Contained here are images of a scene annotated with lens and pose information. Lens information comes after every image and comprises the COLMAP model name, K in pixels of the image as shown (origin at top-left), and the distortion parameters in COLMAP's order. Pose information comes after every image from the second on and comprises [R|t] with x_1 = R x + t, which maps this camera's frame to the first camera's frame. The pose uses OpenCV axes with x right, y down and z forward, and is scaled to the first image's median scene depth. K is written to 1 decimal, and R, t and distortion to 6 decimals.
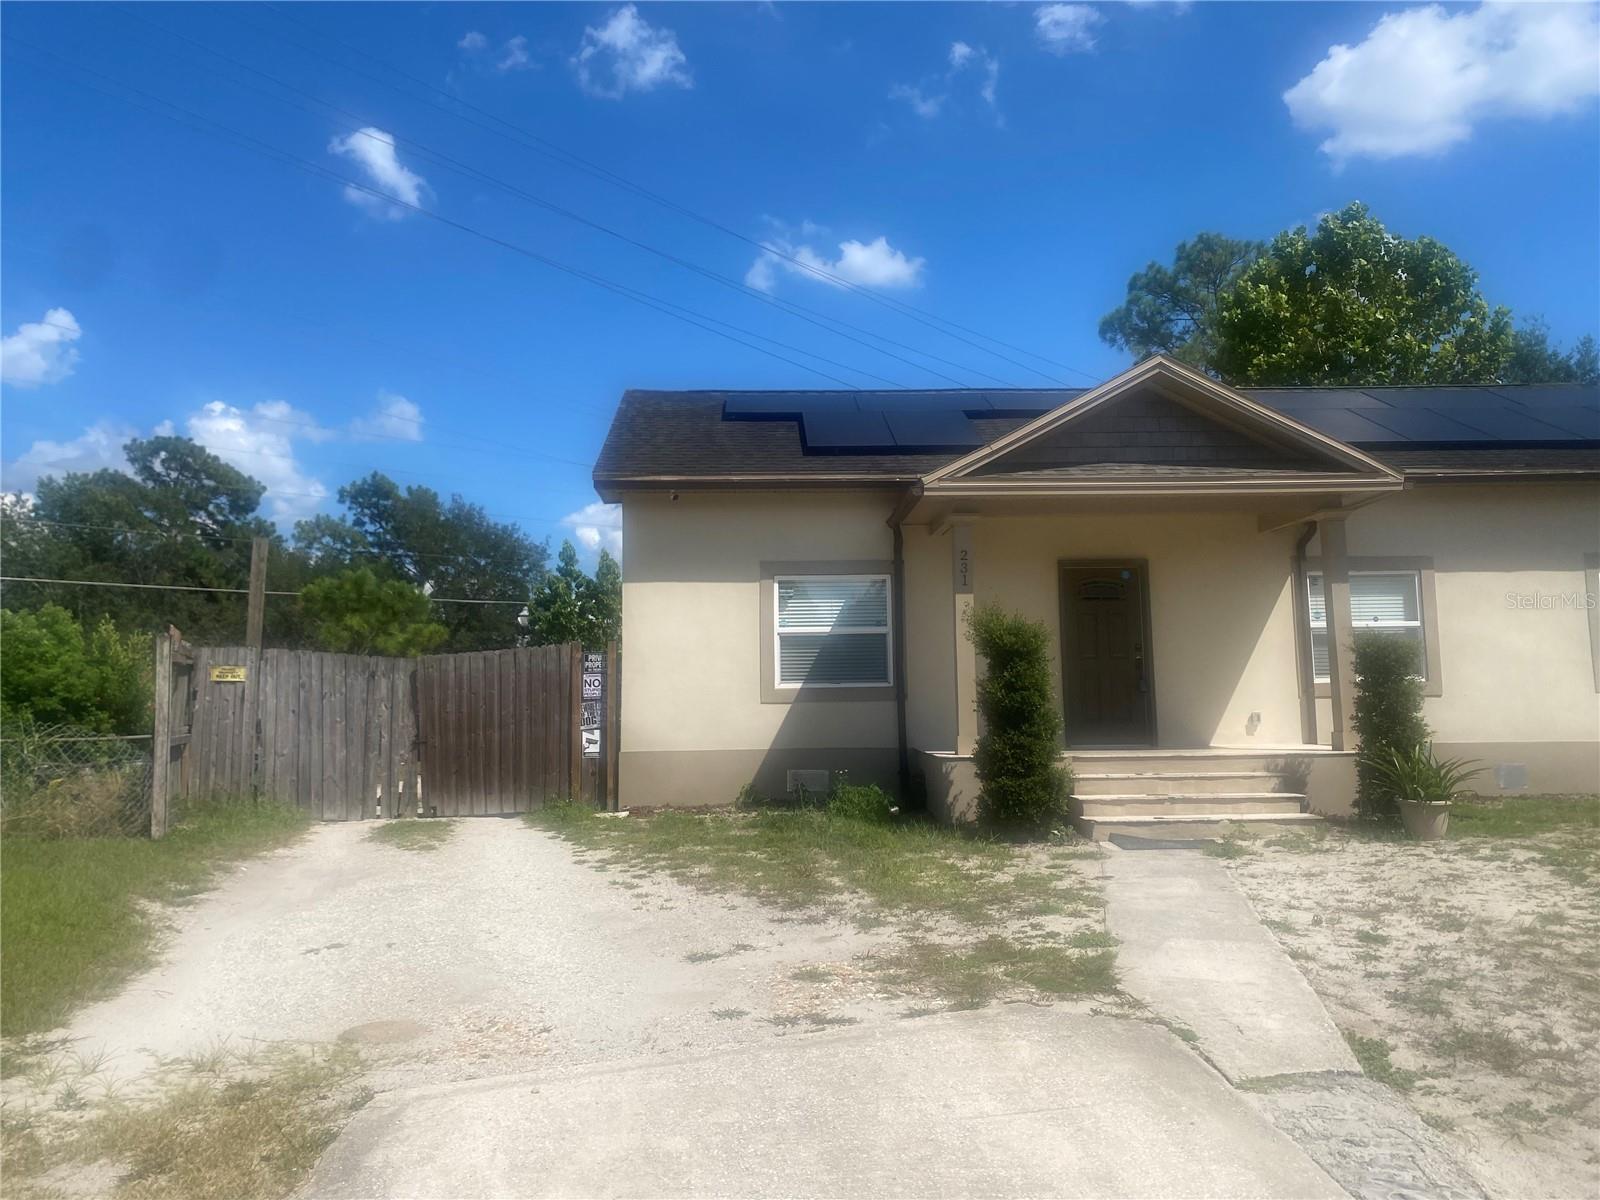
lens RADIAL K [[1210.6, 0, 794.0], [0, 1210.6, 584.1], [0, 0, 1]] dist [0.040794, -0.051814]
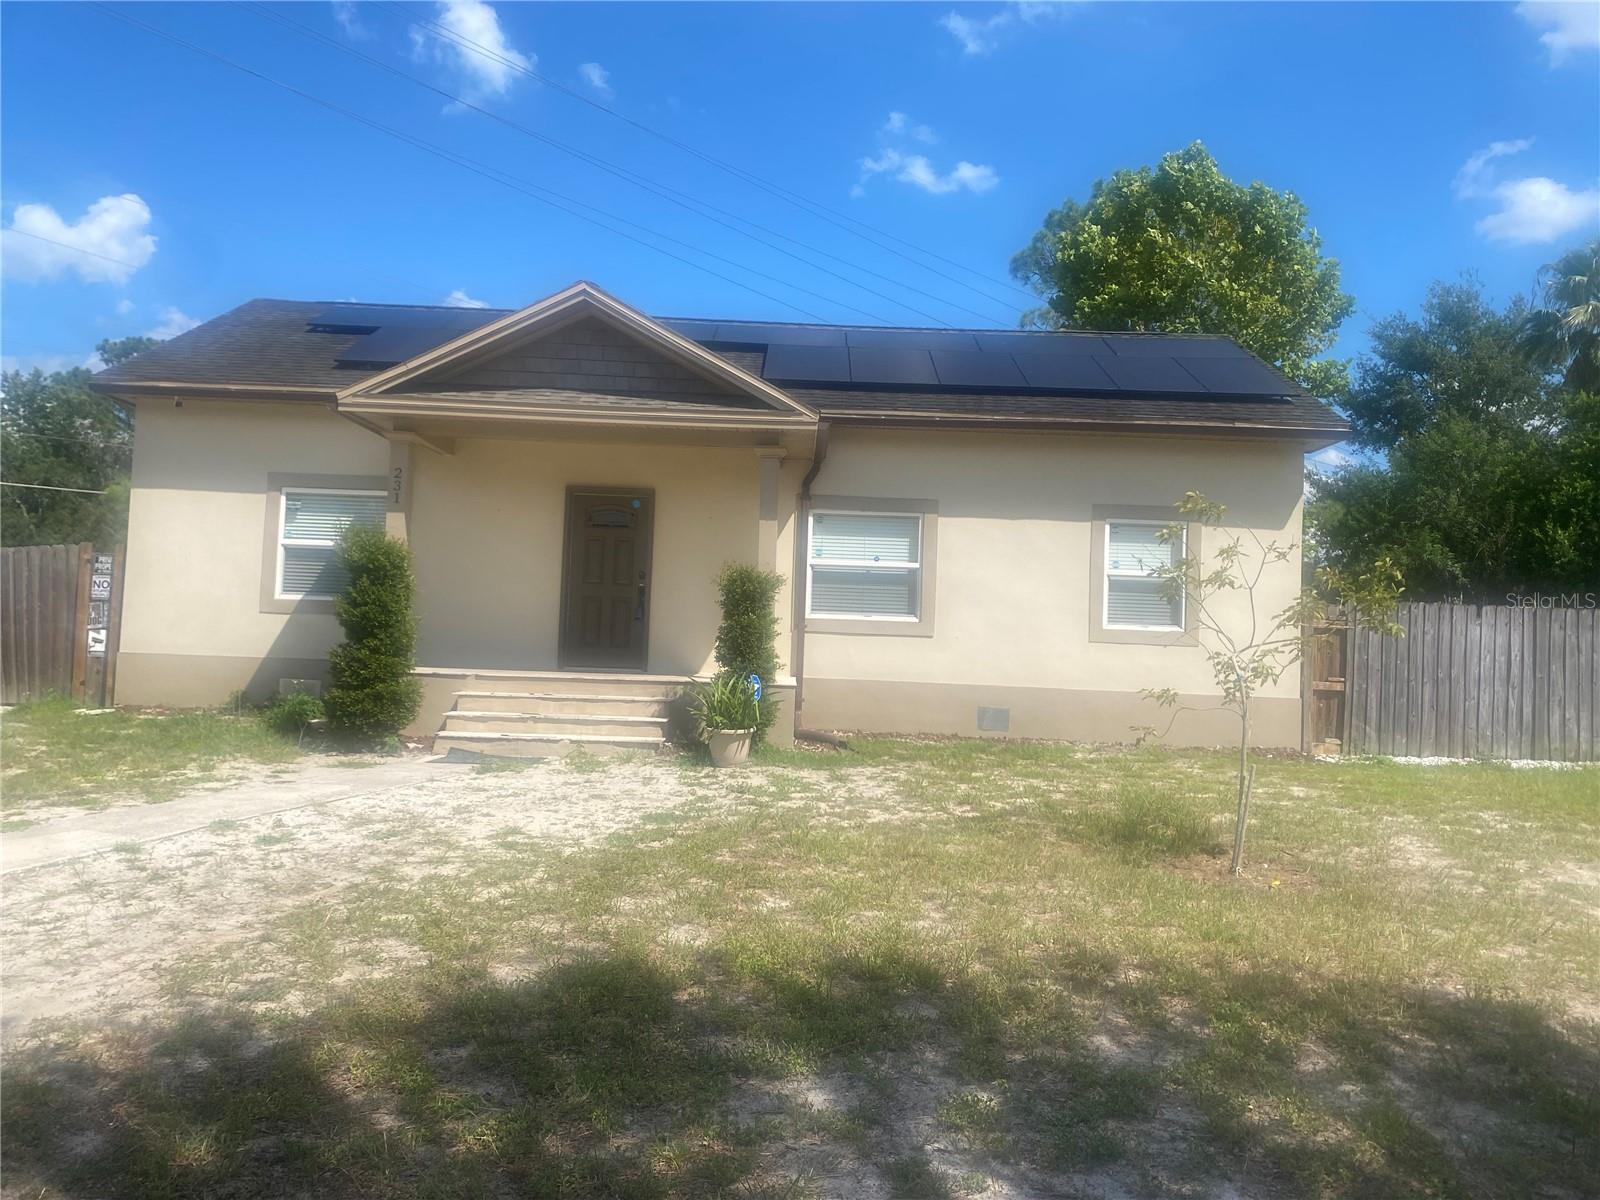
lens RADIAL K [[1210.6, 0, 789.6], [0, 1210.6, 591.6], [0, 0, 1]] dist [0.040794, -0.051814]
pose [[0.998298, 0.050043, -0.029955, 0.445600], [-0.048072, 0.996839, 0.063248, -0.004548], [0.033026, -0.061700, 0.997548, -0.006323]]
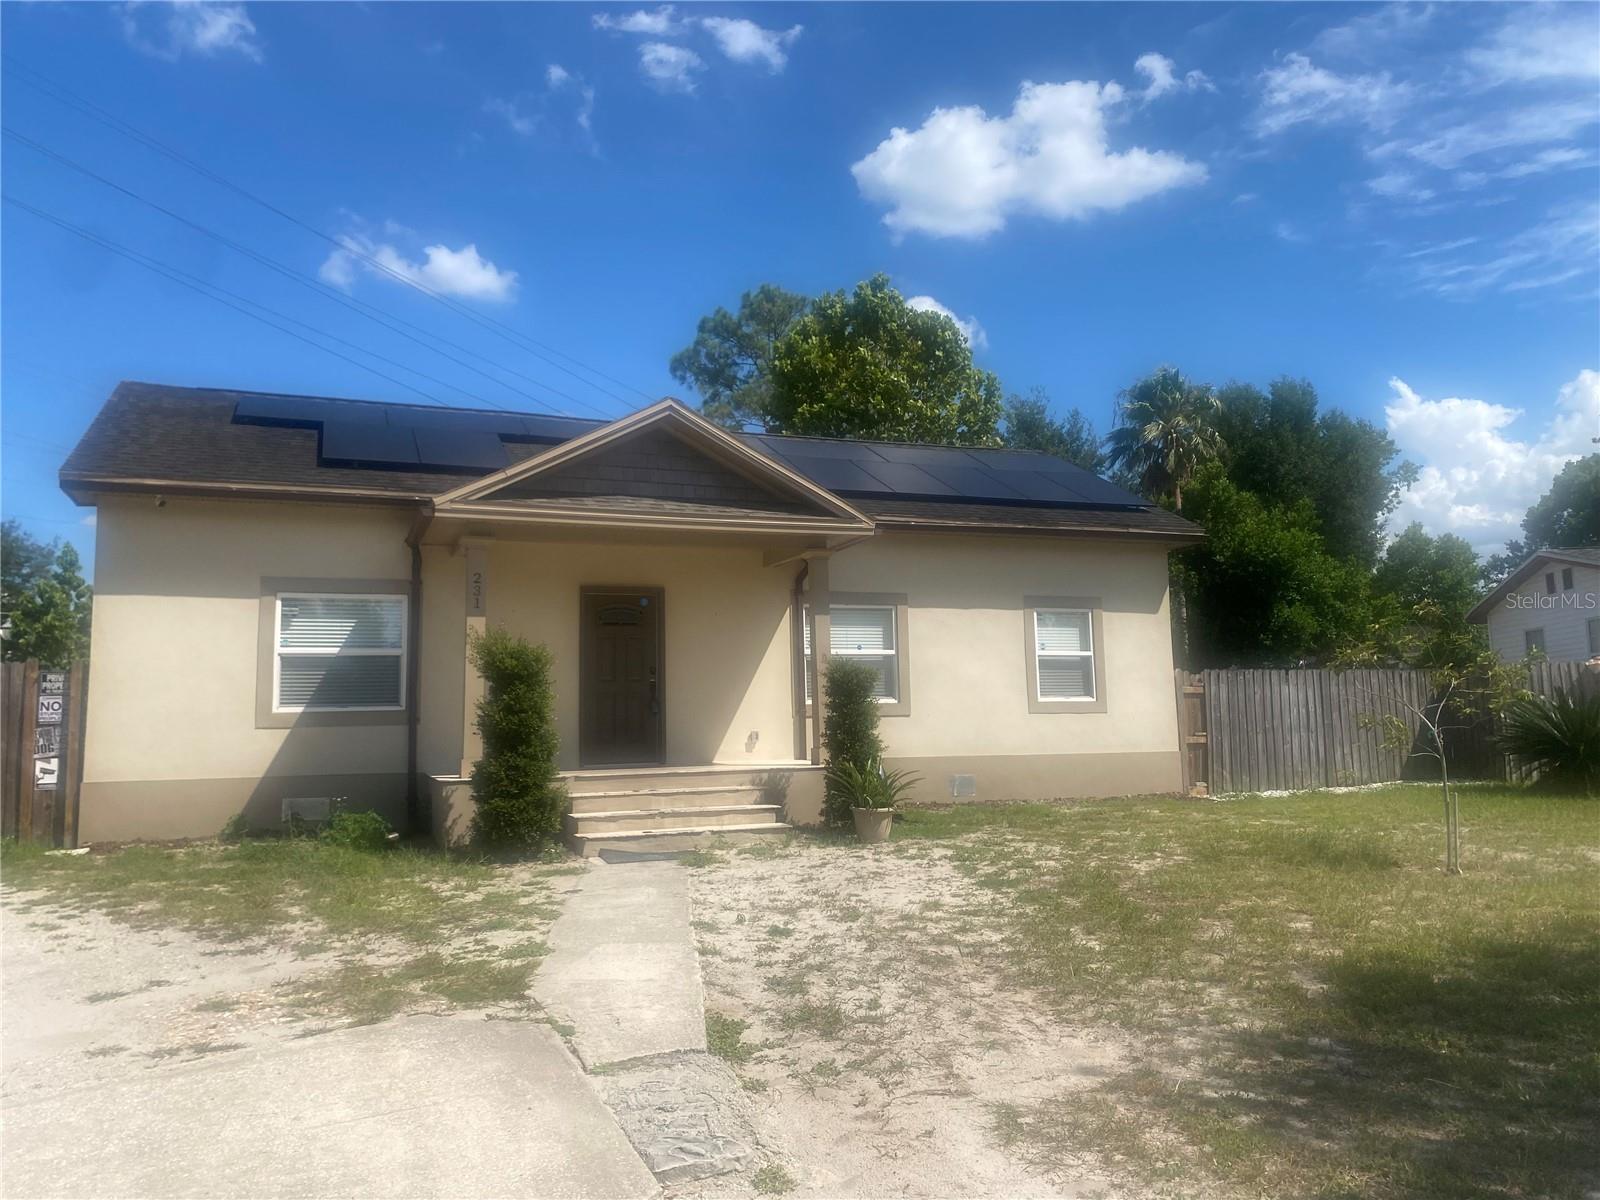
lens RADIAL K [[1210.6, 0, 790.0], [0, 1210.6, 580.6], [0, 0, 1]] dist [0.040794, -0.051814]
pose [[0.943401, 0.035654, 0.329734, 0.048207], [-0.028599, 0.999247, -0.026224, -0.002322], [-0.330420, 0.015310, 0.943710, -0.032278]]
